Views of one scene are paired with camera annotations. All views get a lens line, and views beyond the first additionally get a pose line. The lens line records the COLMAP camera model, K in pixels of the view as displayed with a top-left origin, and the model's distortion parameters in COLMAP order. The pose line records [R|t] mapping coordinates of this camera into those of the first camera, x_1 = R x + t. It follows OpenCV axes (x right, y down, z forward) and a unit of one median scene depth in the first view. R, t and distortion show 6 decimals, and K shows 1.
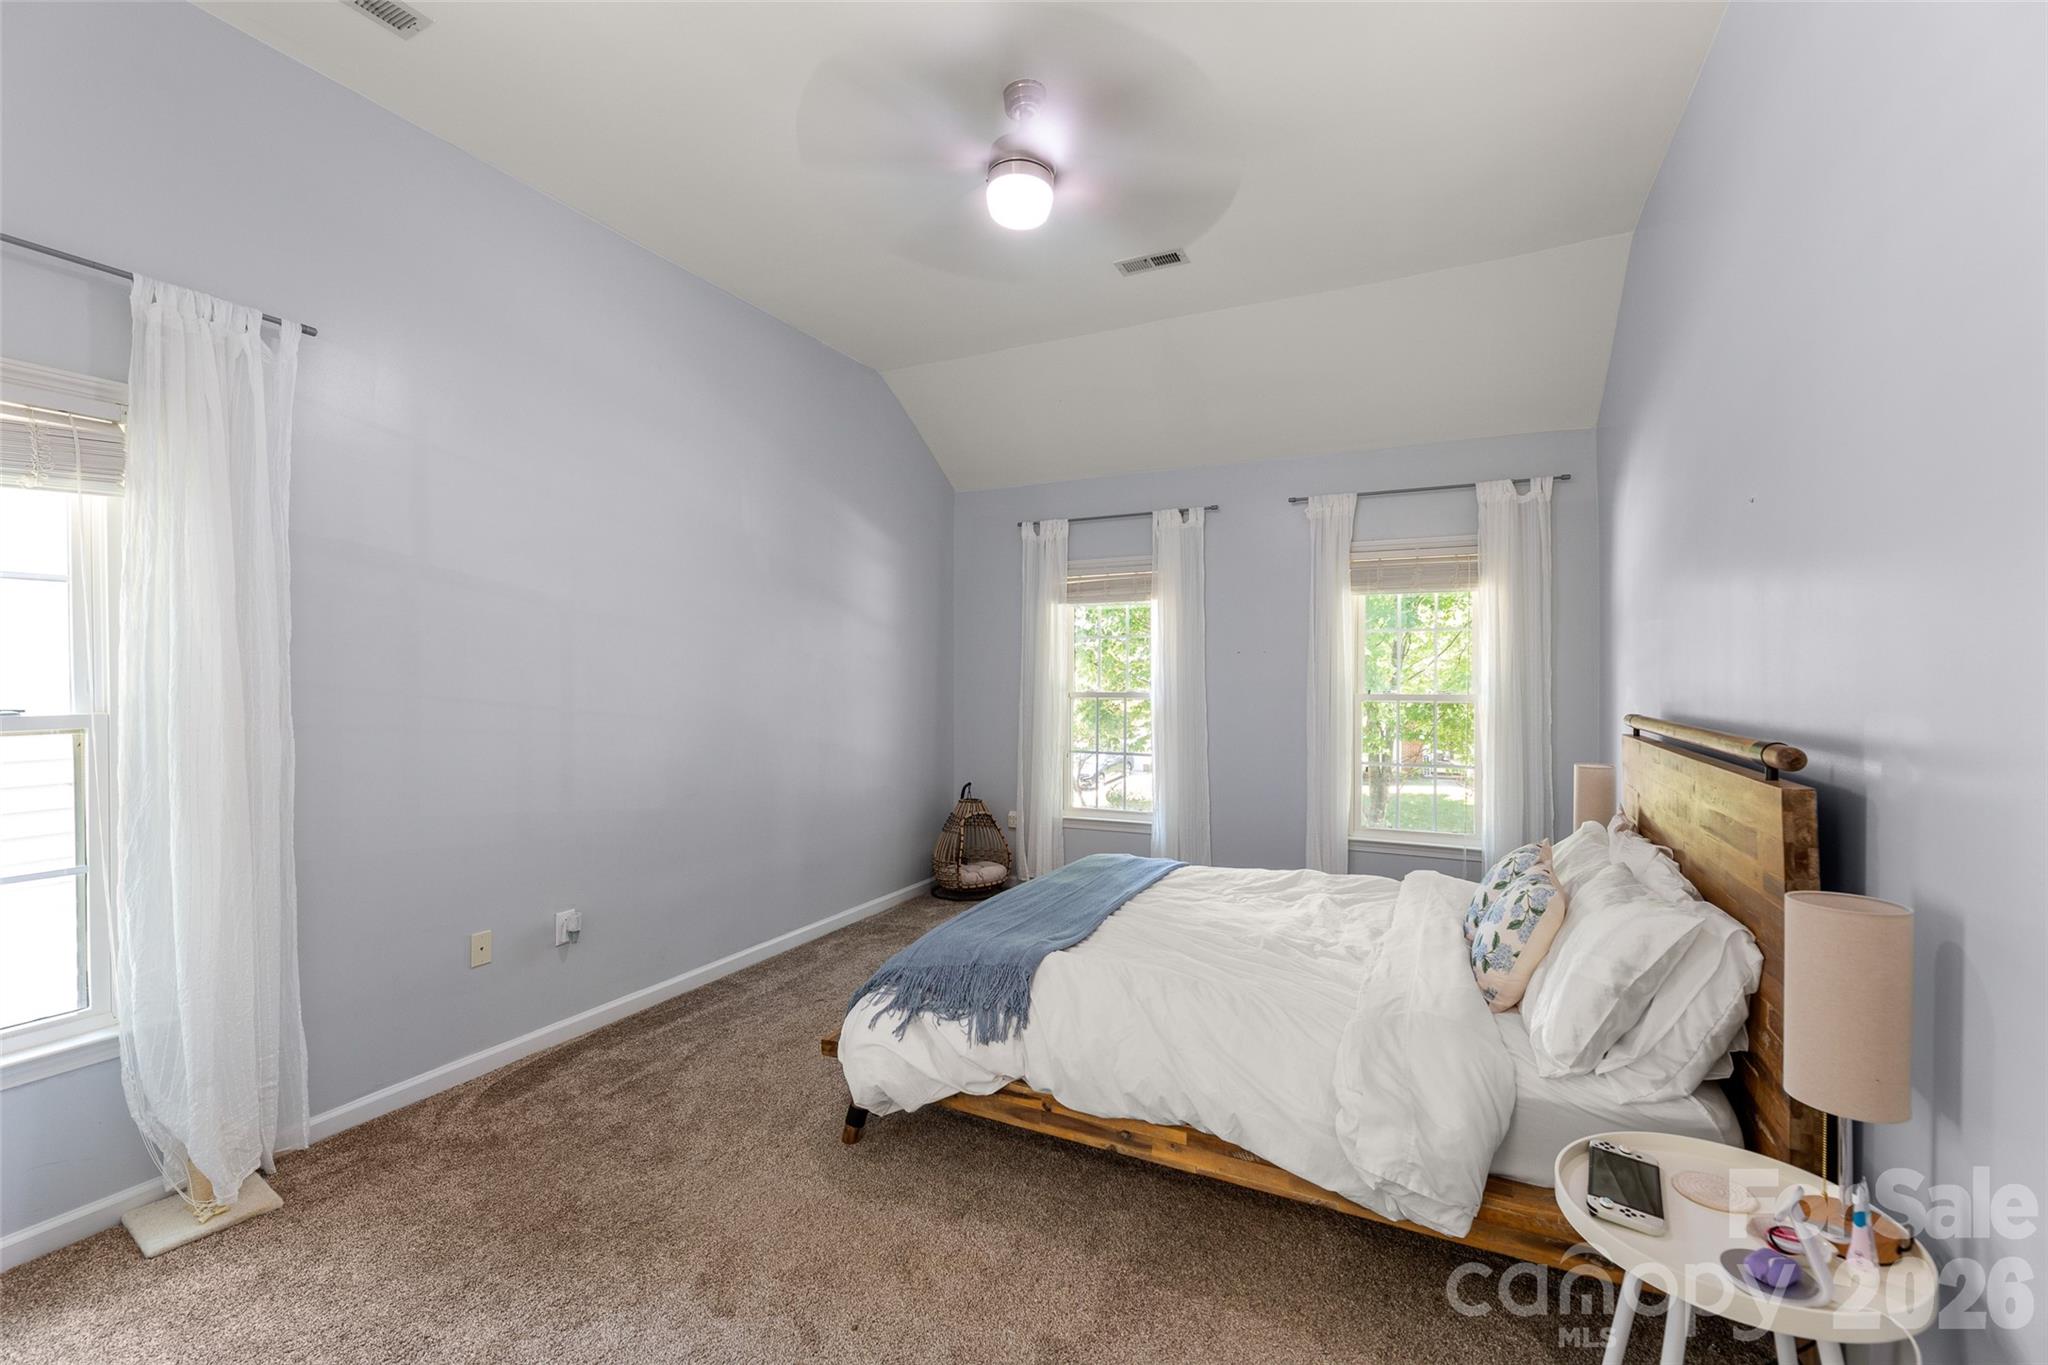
lens RADIAL K [[876.8, 0, 1026.6], [0, 876.8, 680.4], [0, 0, 1]] dist [0.000042, -0.000156]
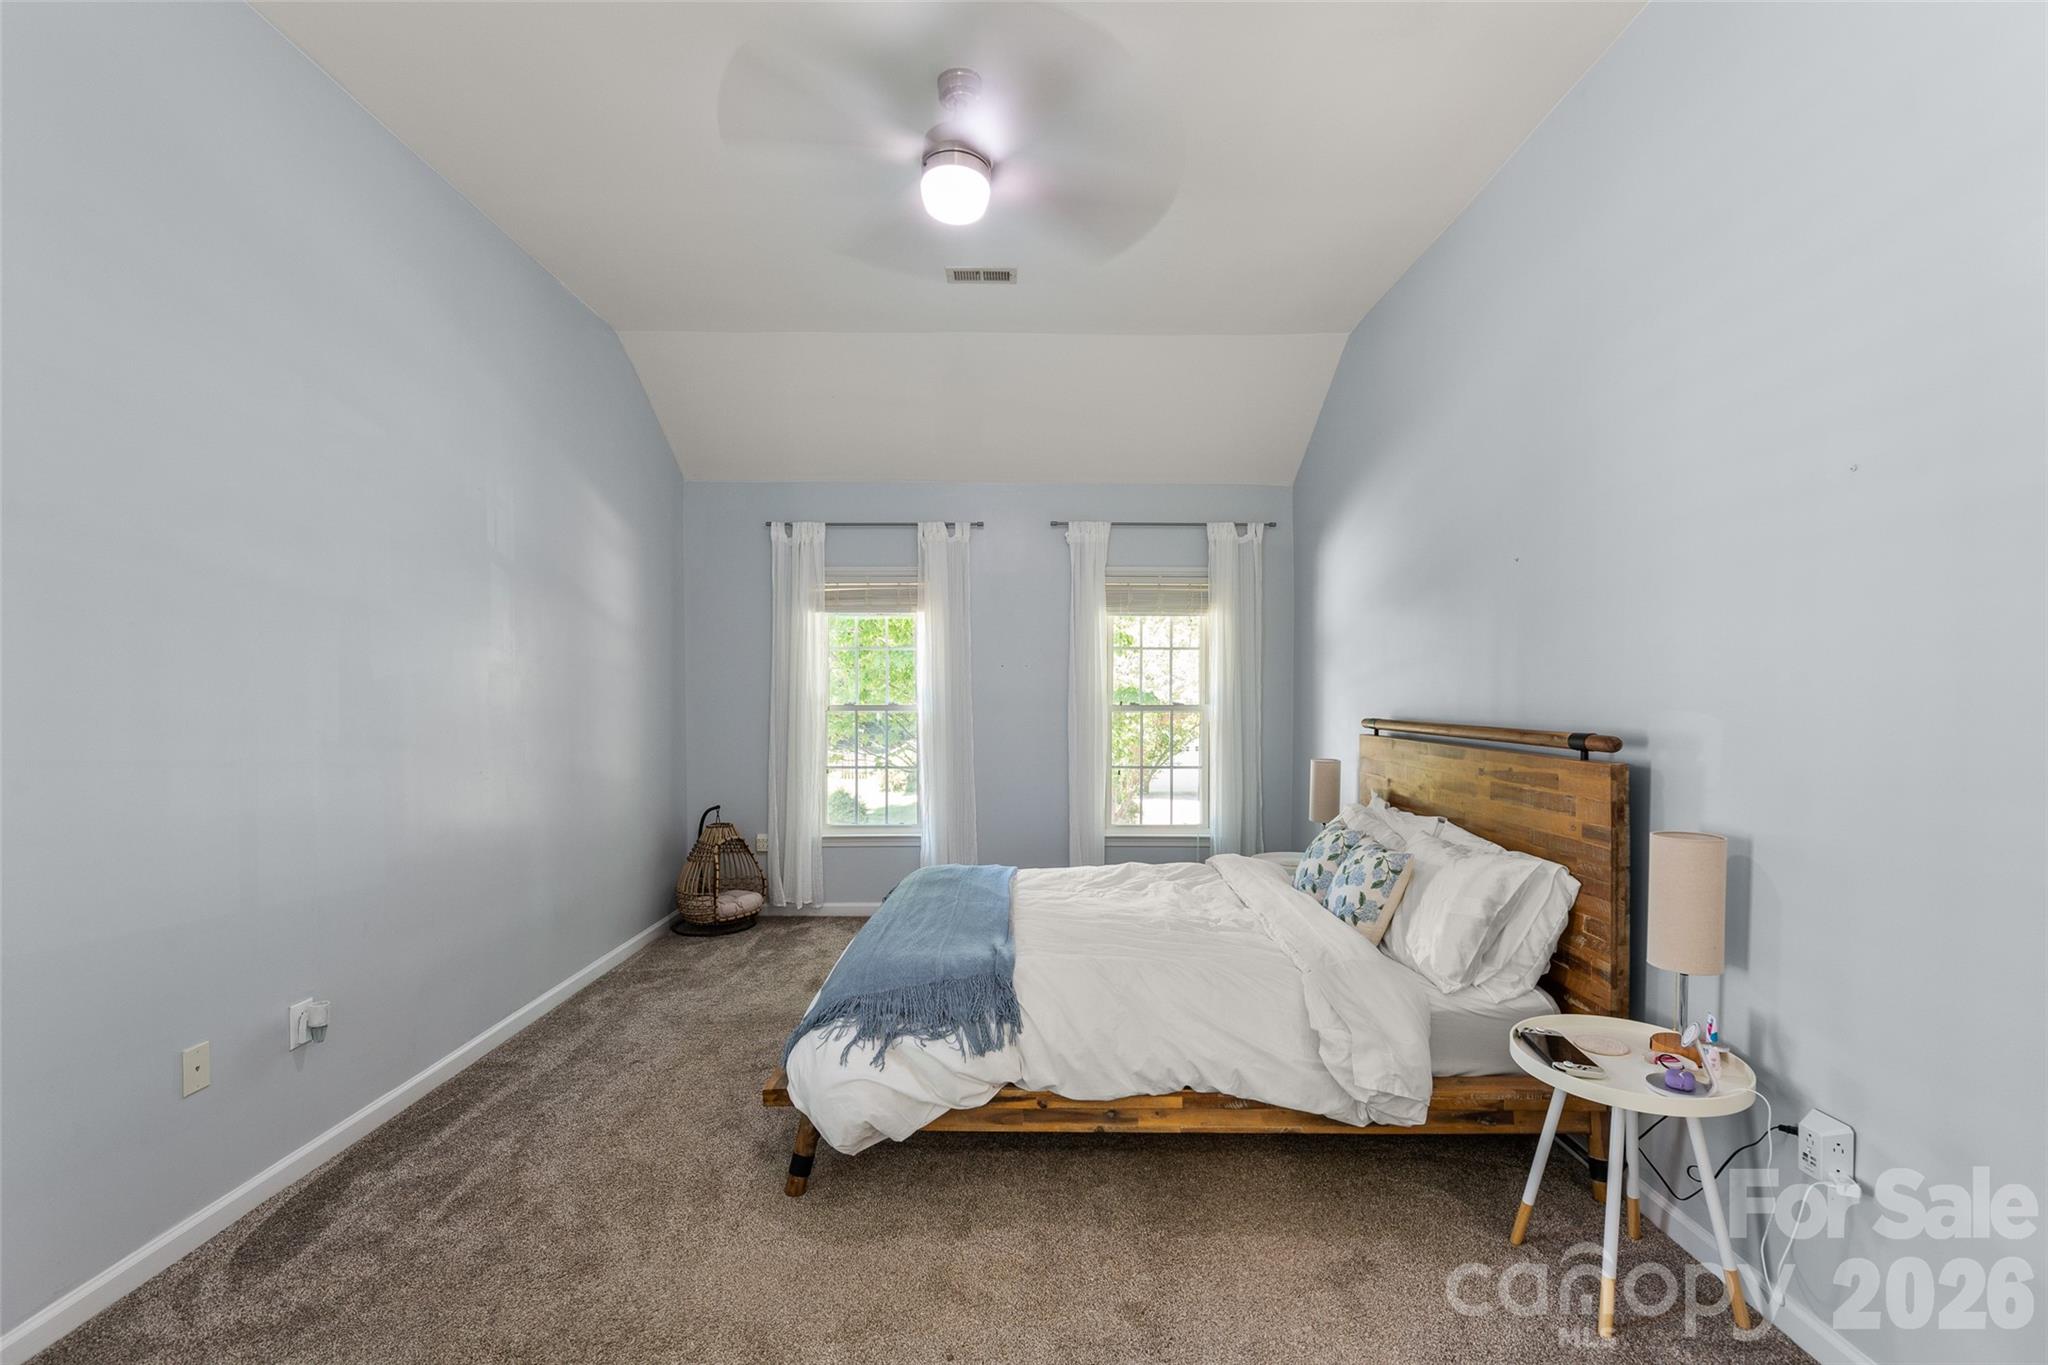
lens RADIAL K [[876.8, 0, 1080.2], [0, 876.8, 720.0], [0, 0, 1]] dist [0.000042, -0.000156]
pose [[0.894606, -0.013677, 0.446646, -0.314879], [0.000623, 0.999569, 0.029362, 0.004116], [-0.446855, -0.025990, 0.894229, 0.056757]]
